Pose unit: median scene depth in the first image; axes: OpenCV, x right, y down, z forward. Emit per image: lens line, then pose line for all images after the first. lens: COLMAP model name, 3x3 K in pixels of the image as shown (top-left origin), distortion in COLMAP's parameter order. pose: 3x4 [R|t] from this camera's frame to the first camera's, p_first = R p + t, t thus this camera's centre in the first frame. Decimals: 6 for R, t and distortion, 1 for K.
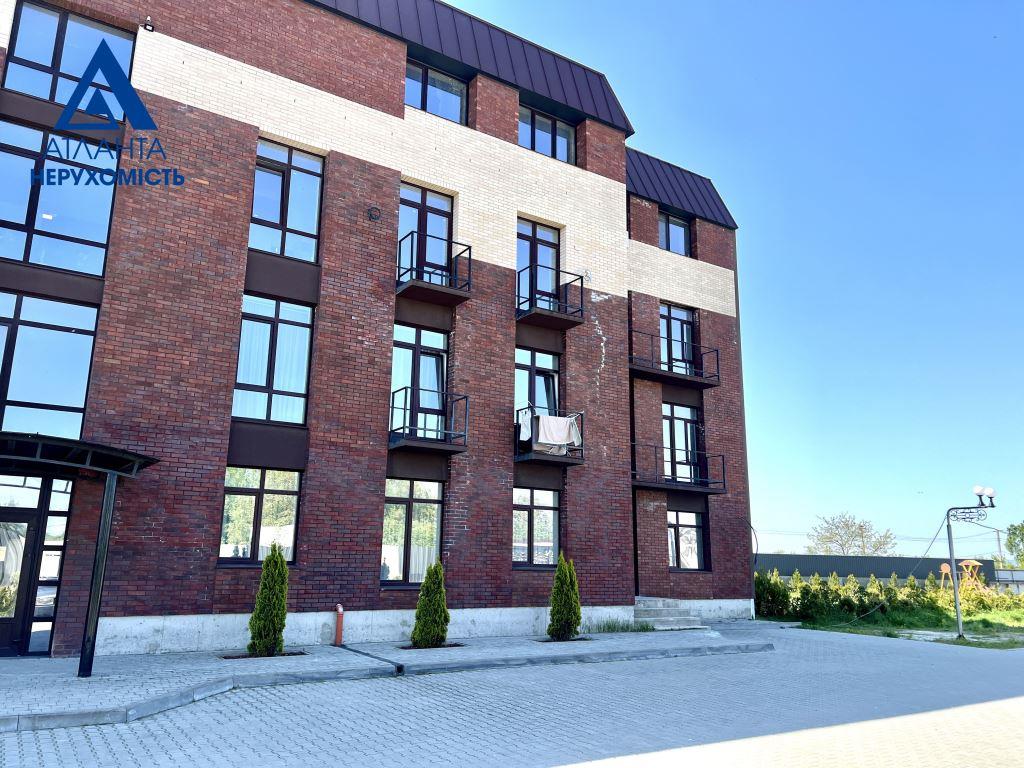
lens RADIAL K [[768.1, 0, 510.2], [0, 768.1, 387.7], [0, 0, 1]] dist [0.066514, -0.073781]
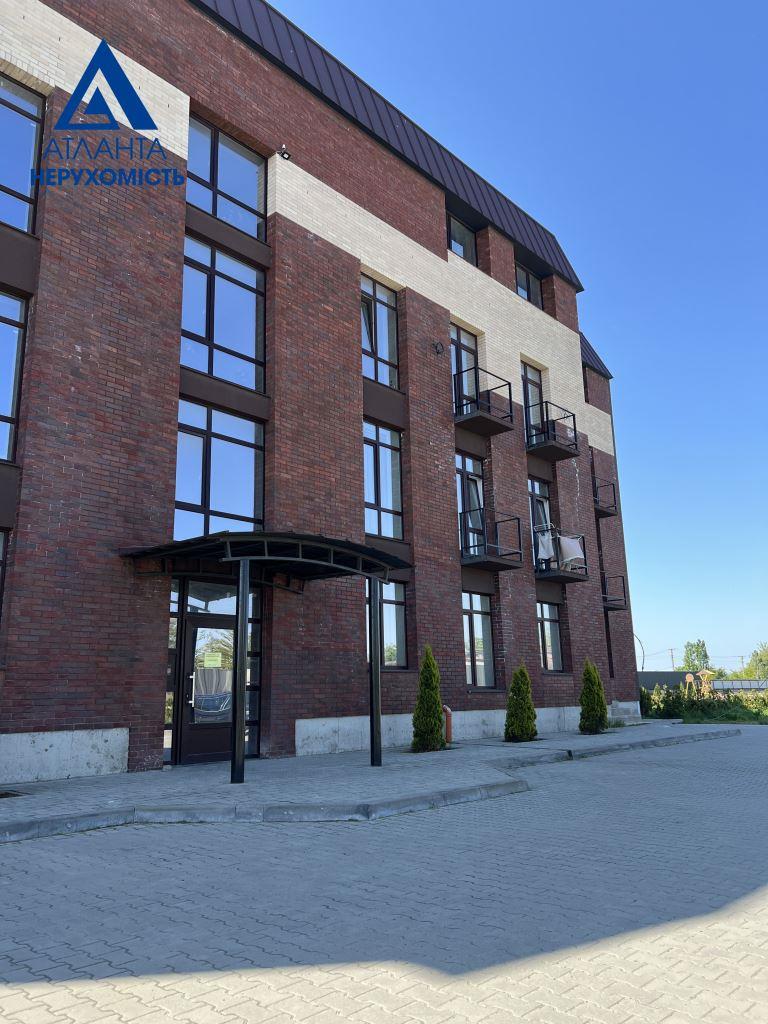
lens RADIAL K [[768.1, 0, 393.0], [0, 768.1, 509.4], [0, 0, 1]] dist [0.066514, -0.073781]
pose [[0.966861, 0.025918, 0.253986, -0.520484], [-0.023338, 0.999641, -0.013166, 0.017802], [-0.254236, 0.006802, 0.967118, -0.031118]]
